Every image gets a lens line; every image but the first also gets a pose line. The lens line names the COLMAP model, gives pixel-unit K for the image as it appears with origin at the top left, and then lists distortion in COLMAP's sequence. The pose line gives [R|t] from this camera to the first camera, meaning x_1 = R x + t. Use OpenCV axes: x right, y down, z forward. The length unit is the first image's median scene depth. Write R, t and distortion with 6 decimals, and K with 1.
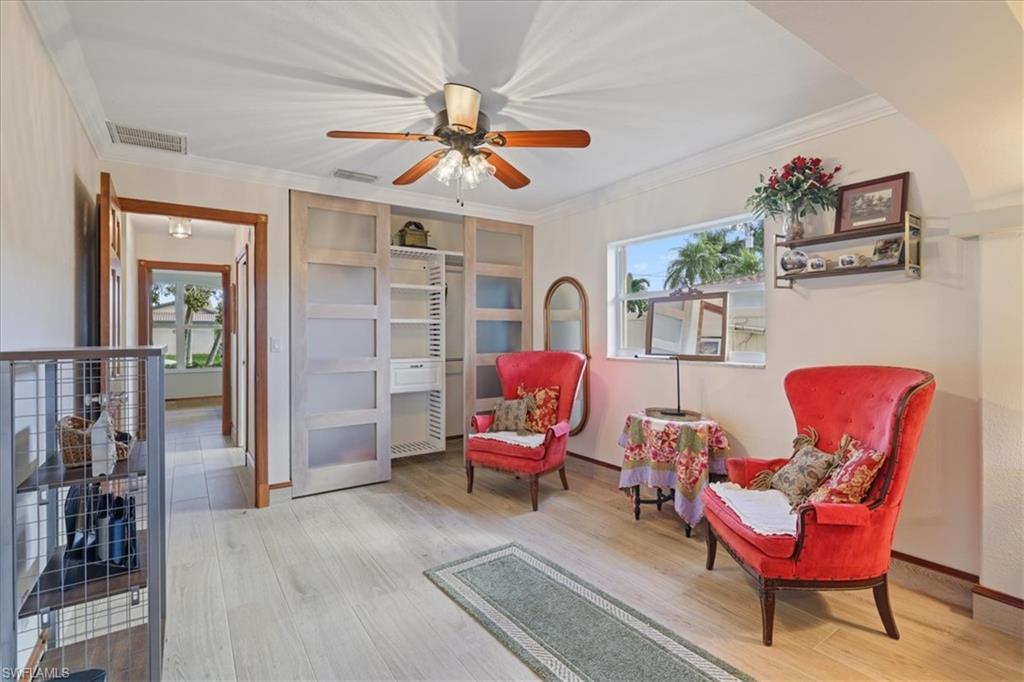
lens RADIAL K [[479.7, 0, 509.5], [0, 479.7, 334.9], [0, 0, 1]] dist [0.000382, 0.000221]
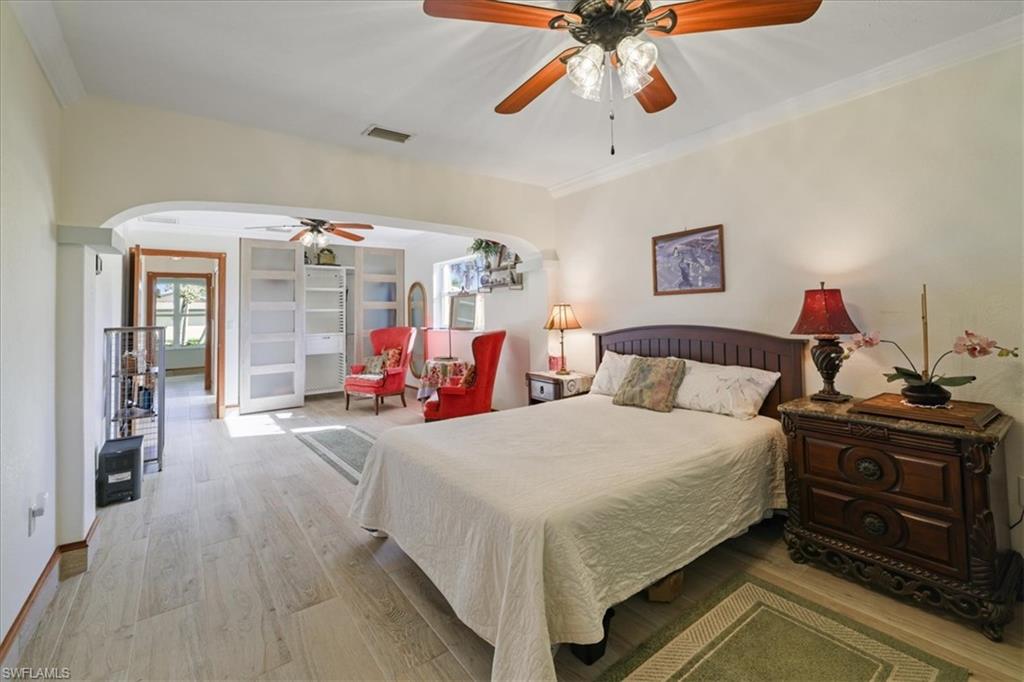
lens RADIAL K [[438.9, 0, 514.3], [0, 438.9, 296.5], [0, 0, 1]] dist [-0.000466, -0.000124]
pose [[0.998545, -0.014459, 0.051958, 0.401698], [0.016968, 0.998694, -0.048186, 0.007282], [-0.051193, 0.048998, 0.997486, -0.568160]]
